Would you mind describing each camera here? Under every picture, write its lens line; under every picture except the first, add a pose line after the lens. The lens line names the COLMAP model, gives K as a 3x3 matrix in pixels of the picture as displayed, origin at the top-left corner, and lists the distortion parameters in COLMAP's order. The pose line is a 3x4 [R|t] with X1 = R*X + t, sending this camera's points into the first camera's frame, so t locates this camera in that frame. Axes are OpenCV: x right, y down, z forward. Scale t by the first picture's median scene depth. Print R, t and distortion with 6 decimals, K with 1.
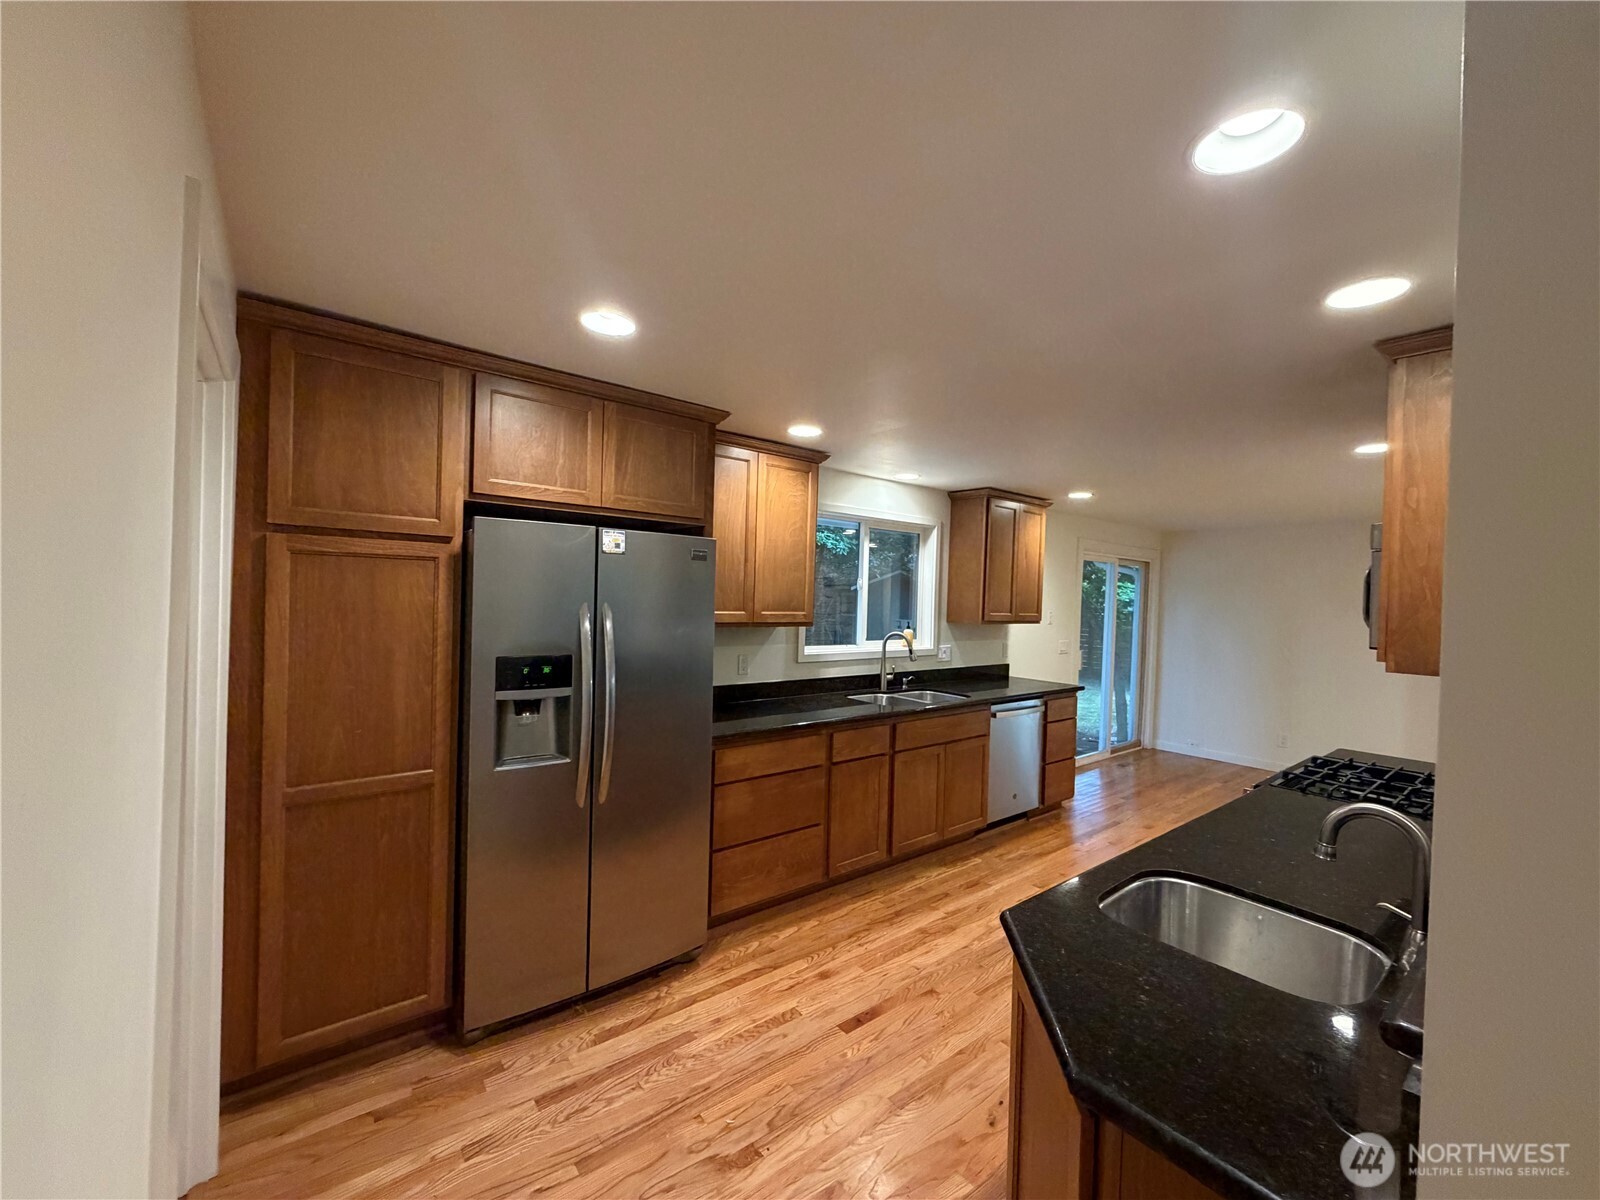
lens RADIAL K [[640.5, 0, 796.1], [0, 640.5, 600.9], [0, 0, 1]] dist [0.002850, -0.000597]
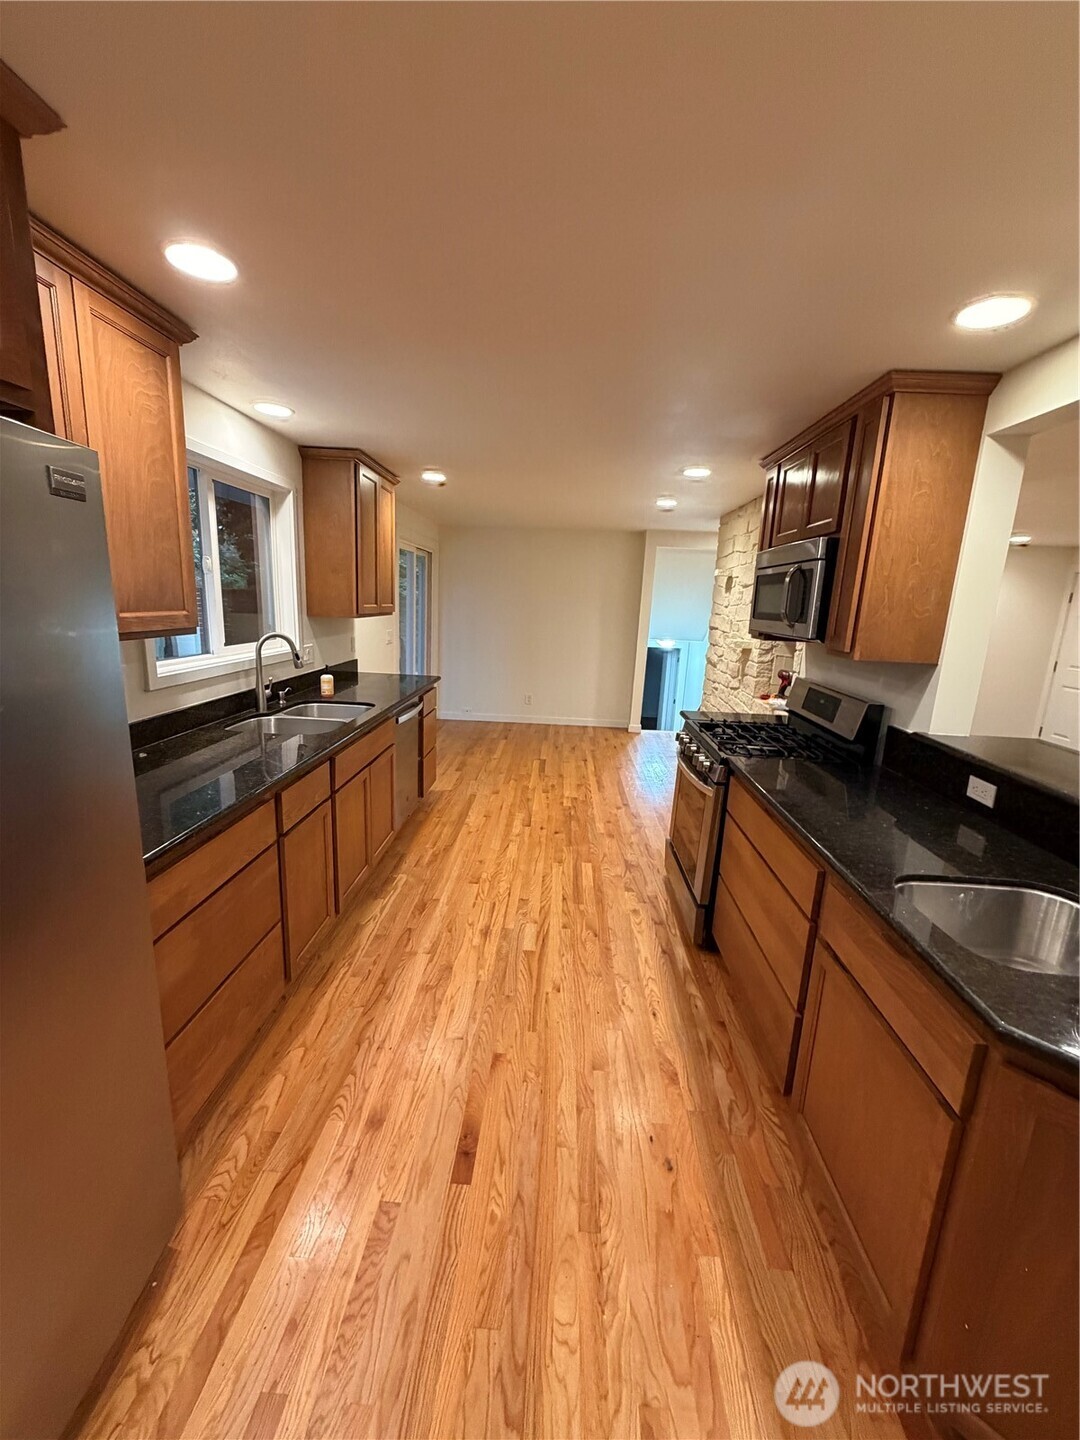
lens RADIAL K [[576.4, 0, 539.9], [0, 576.4, 718.2], [0, 0, 1]] dist [0.002850, -0.000597]
pose [[0.653806, -0.156788, 0.740240, -0.203595], [-0.016691, 0.975070, 0.221268, -0.011074], [-0.756478, -0.157021, 0.634890, 0.419340]]
